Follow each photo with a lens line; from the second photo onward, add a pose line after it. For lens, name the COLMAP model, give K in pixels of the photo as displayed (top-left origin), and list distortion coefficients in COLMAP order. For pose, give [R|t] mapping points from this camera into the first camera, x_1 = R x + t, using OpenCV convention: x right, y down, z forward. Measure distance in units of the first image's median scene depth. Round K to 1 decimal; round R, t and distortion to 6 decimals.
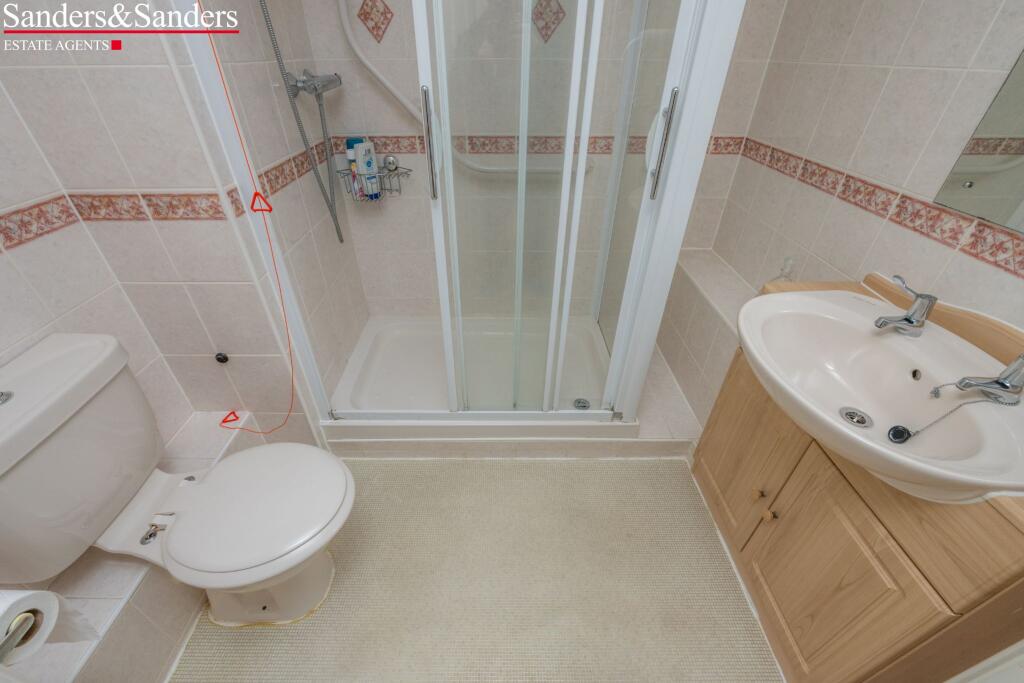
lens RADIAL K [[415.8, 0, 506.3], [0, 415.8, 347.3], [0, 0, 1]] dist [-0.002526, -0.000512]
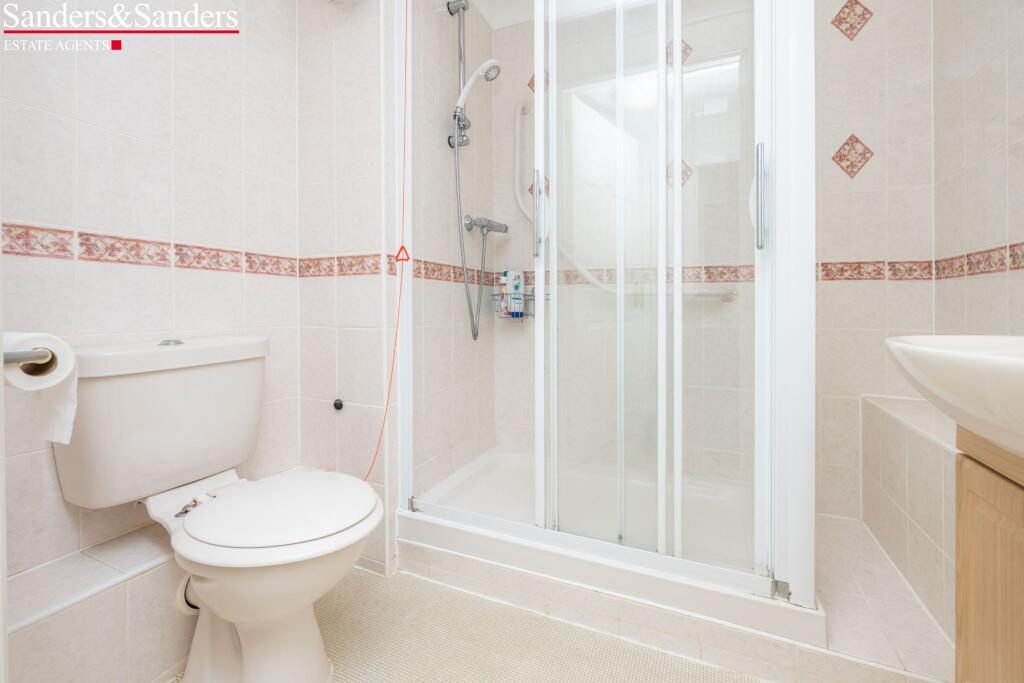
lens RADIAL K [[449.6, 0, 537.3], [0, 449.6, 339.7], [0, 0, 1]] dist [0.000817, 0.000082]
pose [[0.918953, -0.004469, -0.394343, 0.308172], [-0.223572, 0.817822, -0.530266, 0.468862], [0.324872, 0.575454, 0.750541, 0.222287]]
